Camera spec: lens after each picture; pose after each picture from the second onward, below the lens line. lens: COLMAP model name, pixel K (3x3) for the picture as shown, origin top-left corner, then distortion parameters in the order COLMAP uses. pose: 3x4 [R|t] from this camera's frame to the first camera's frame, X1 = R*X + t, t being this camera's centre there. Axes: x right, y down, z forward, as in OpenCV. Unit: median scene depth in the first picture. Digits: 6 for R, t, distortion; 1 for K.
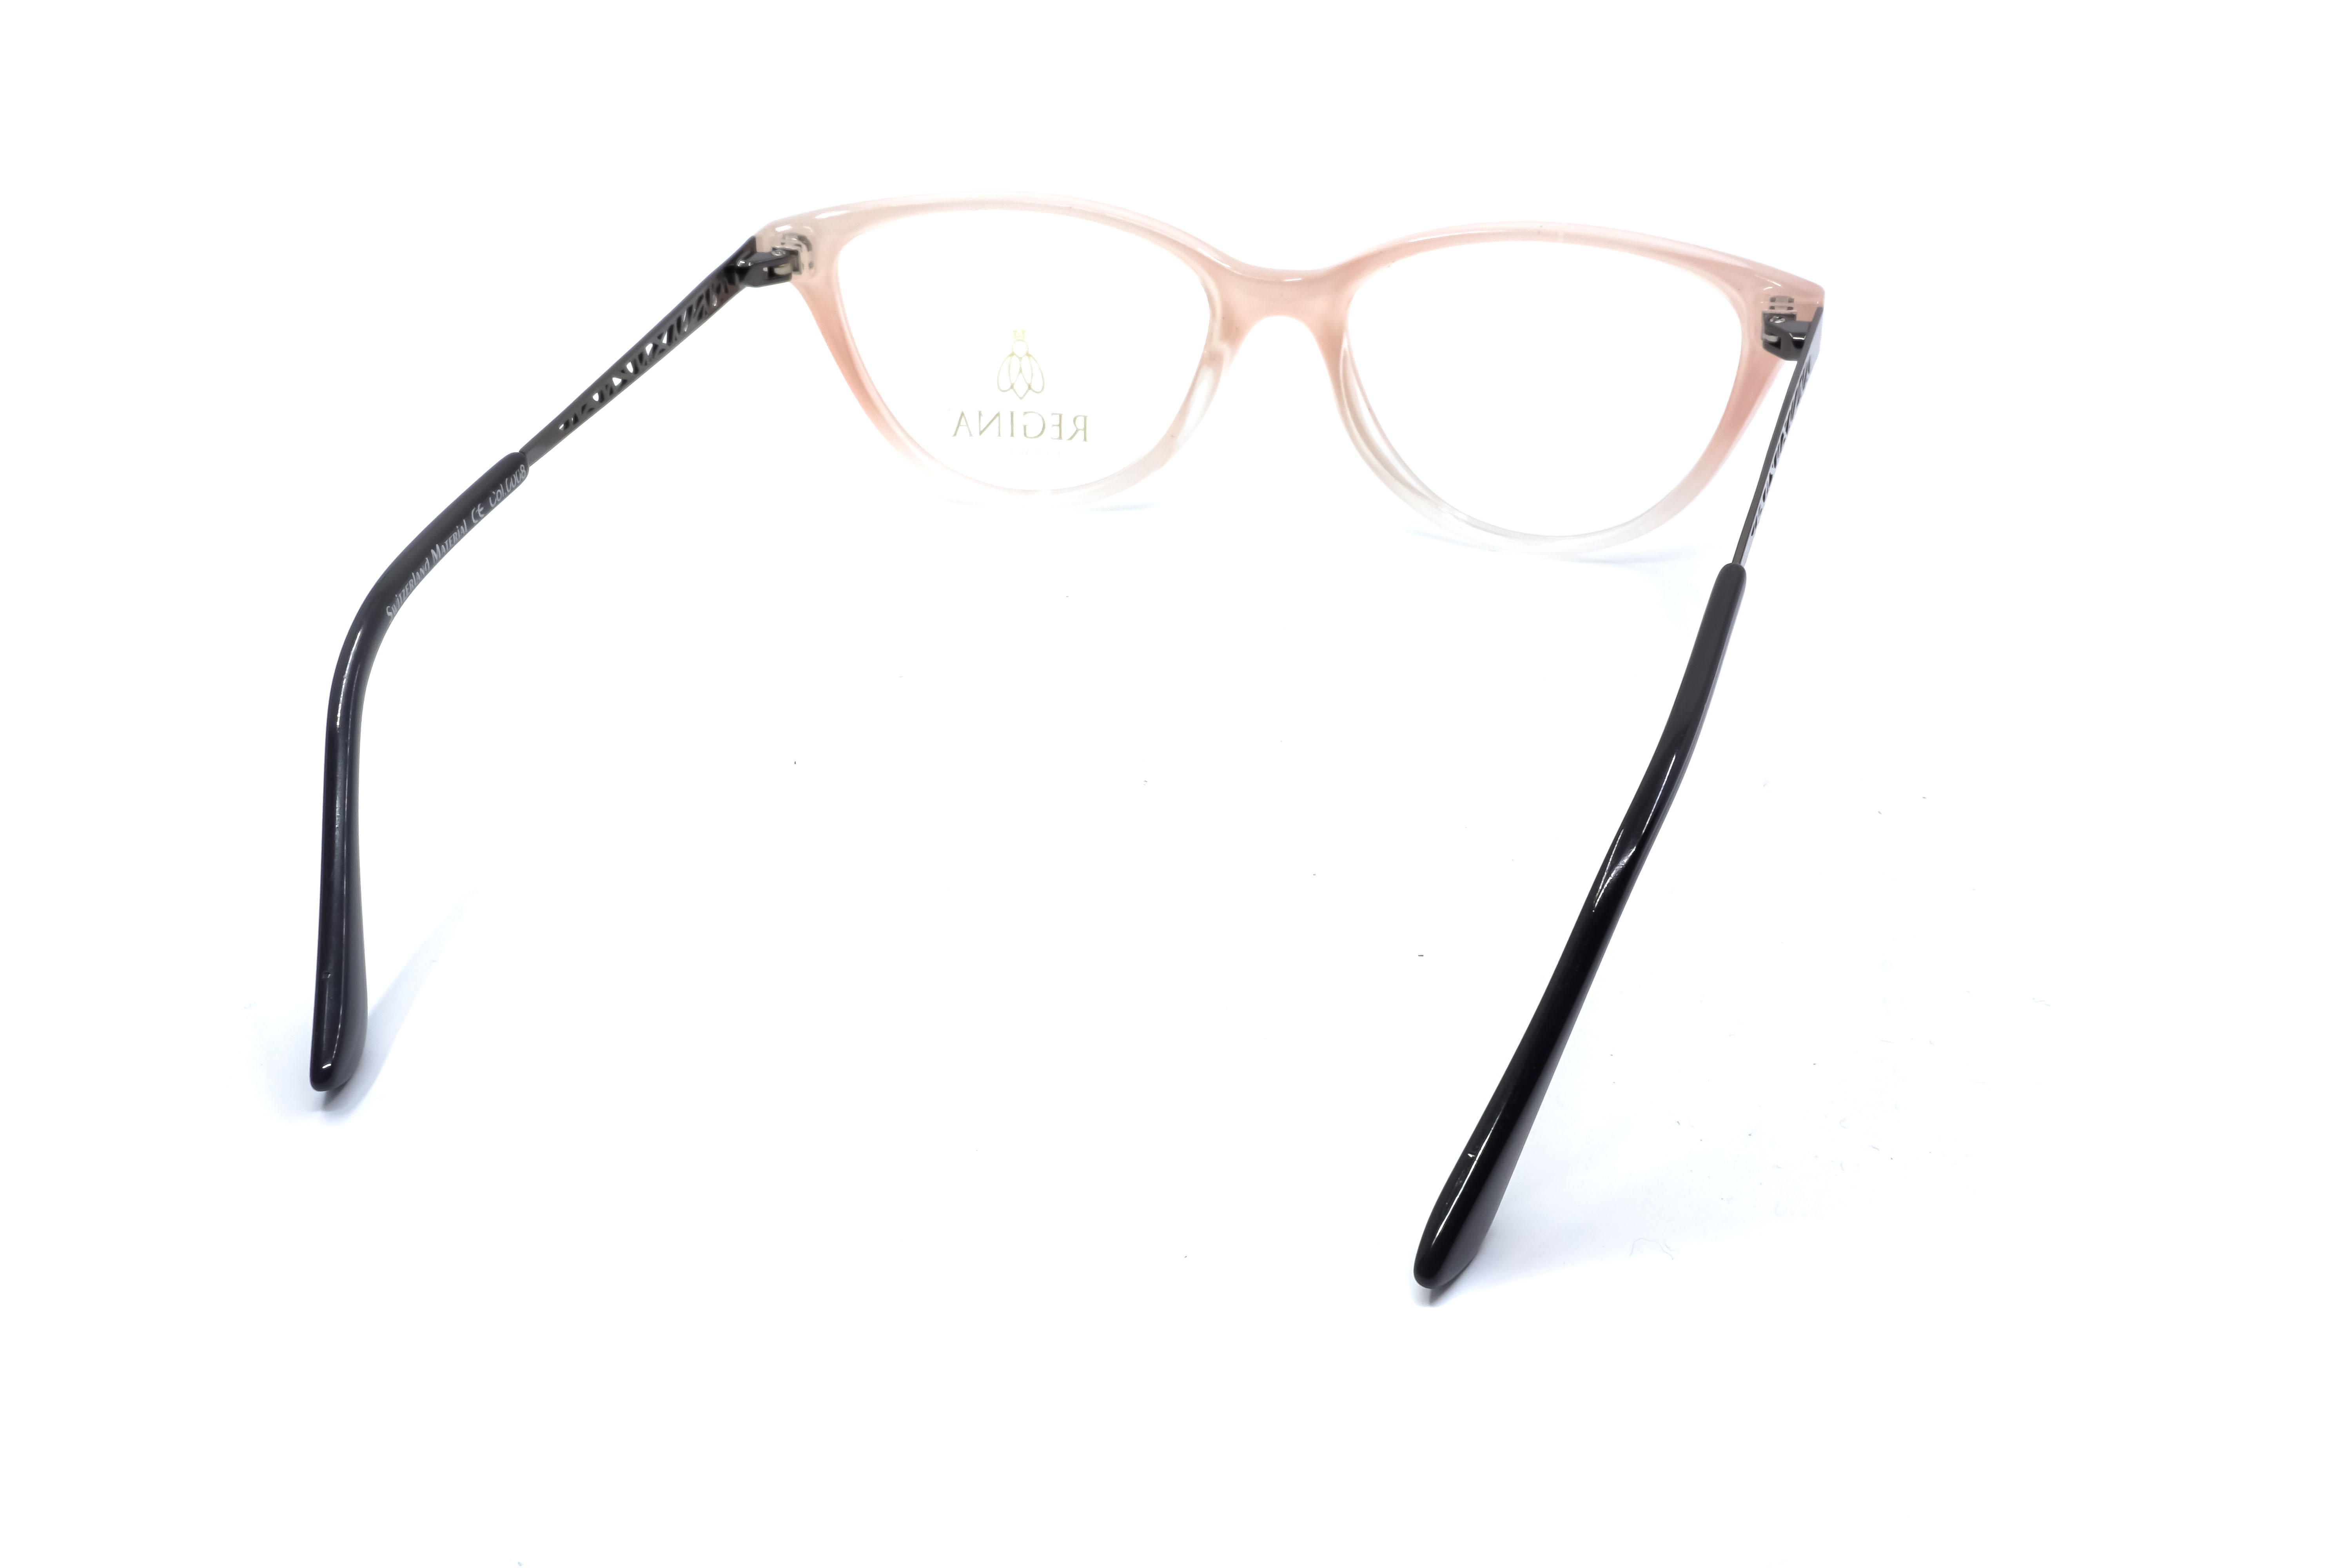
lens RADIAL K [[2263.2, 0, 1176.0], [0, 2263.2, 784.0], [0, 0, 1]] dist [-0.045789, 0.014539]
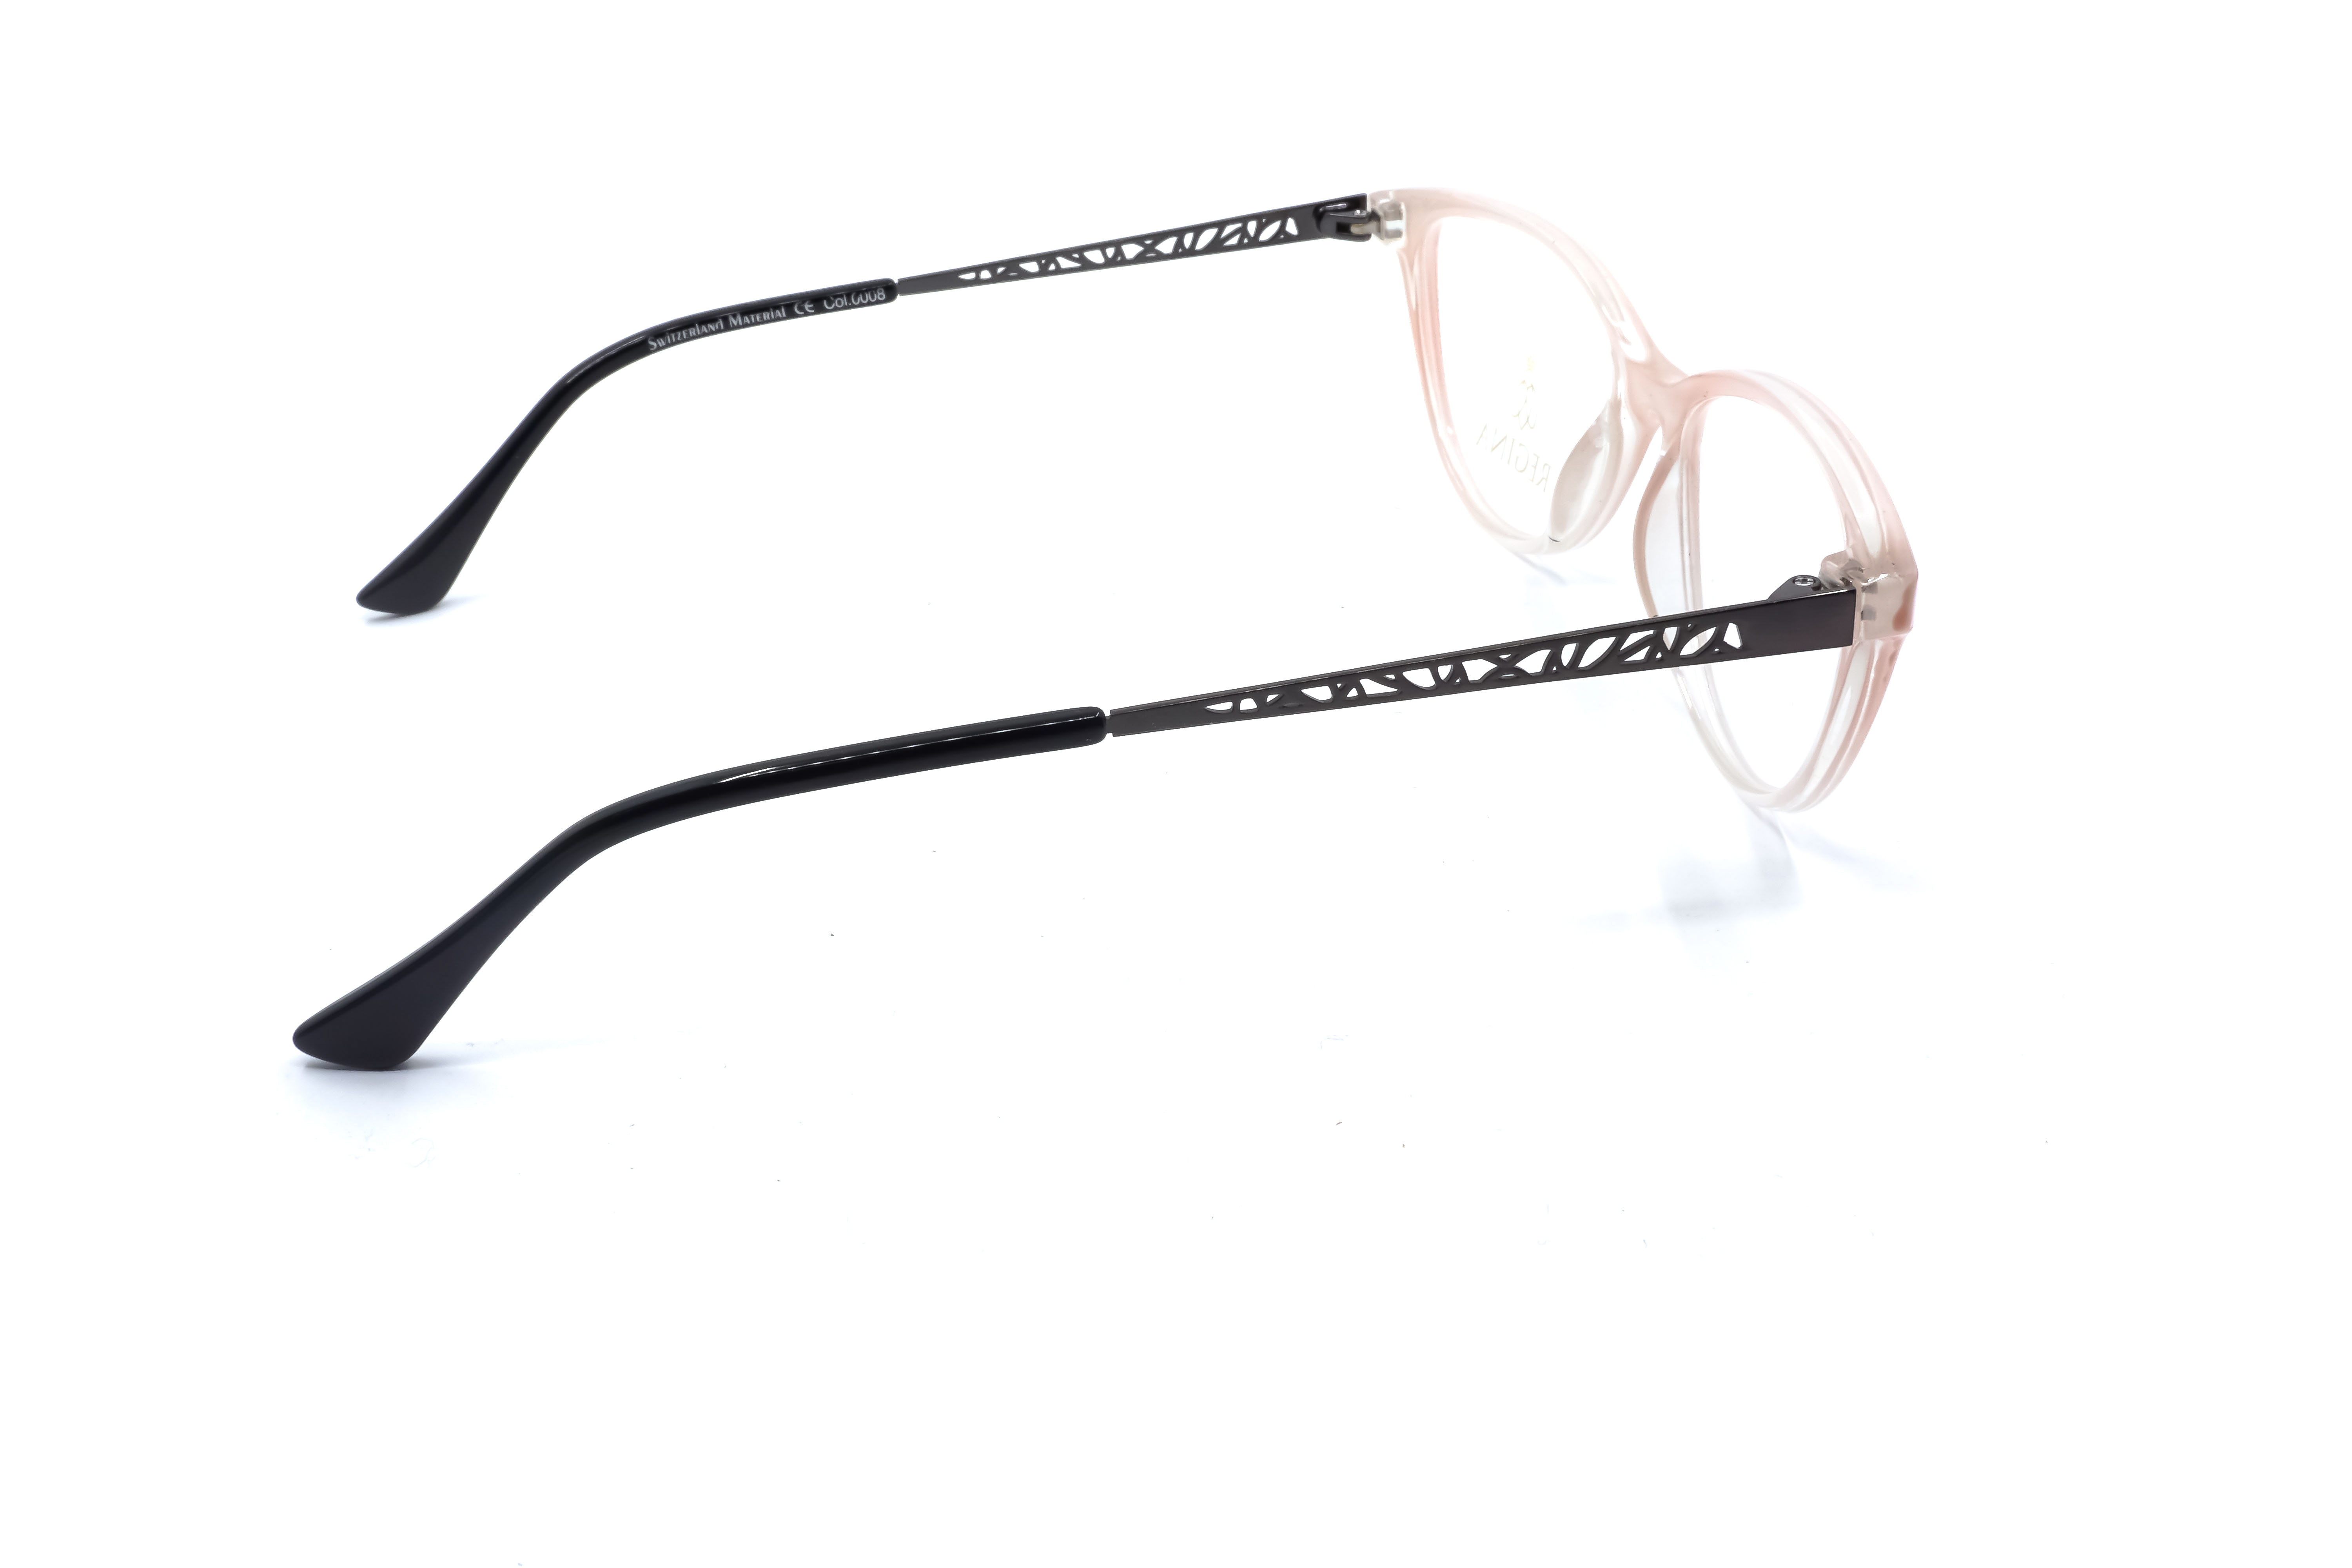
lens RADIAL K [[2263.2, 0, 1176.0], [0, 2263.2, 784.0], [0, 0, 1]] dist [-0.045789, 0.014539]
pose [[0.493636, 0.429027, -0.756478, 0.676547], [-0.412476, 0.881285, 0.230651, -0.207783], [0.765628, 0.198171, 0.611998, 0.352392]]
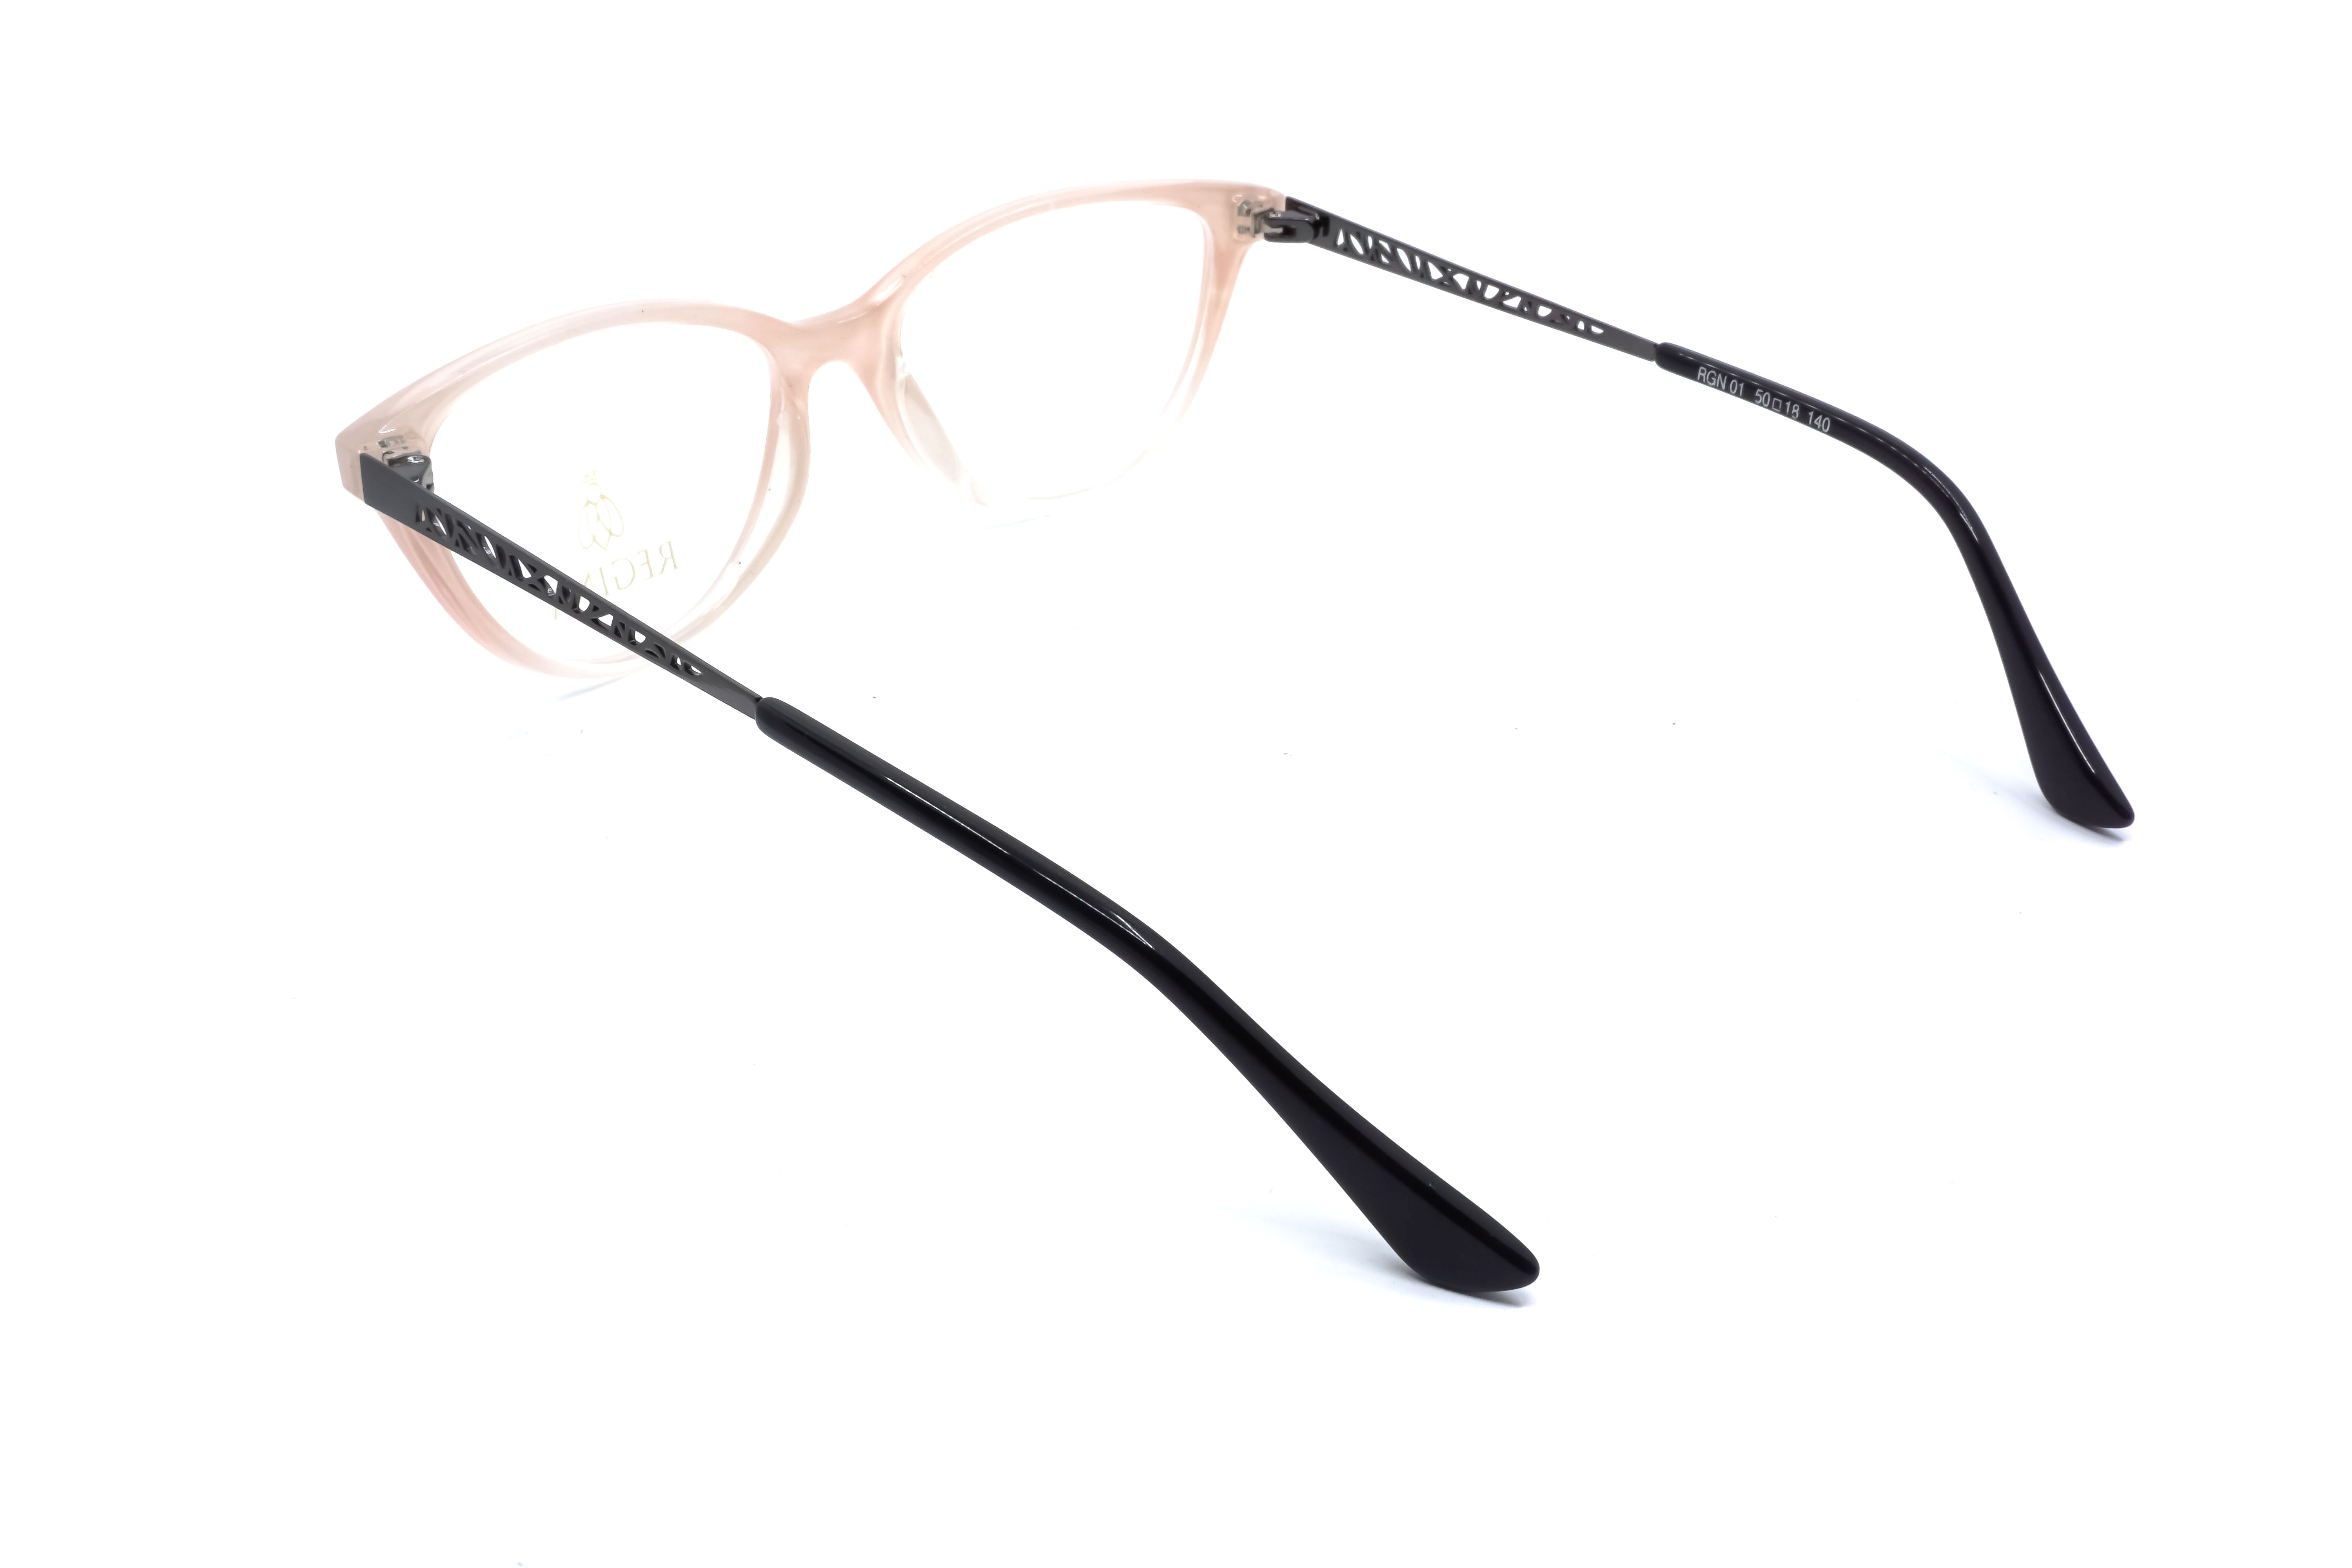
lens RADIAL K [[2263.2, 0, 1176.0], [0, 2263.2, 784.0], [0, 0, 1]] dist [-0.045789, 0.014539]
pose [[0.492031, -0.414678, 0.765472, -0.691917], [0.428765, 0.880663, 0.201479, -0.180324], [-0.757672, 0.229074, 0.611113, 0.344433]]
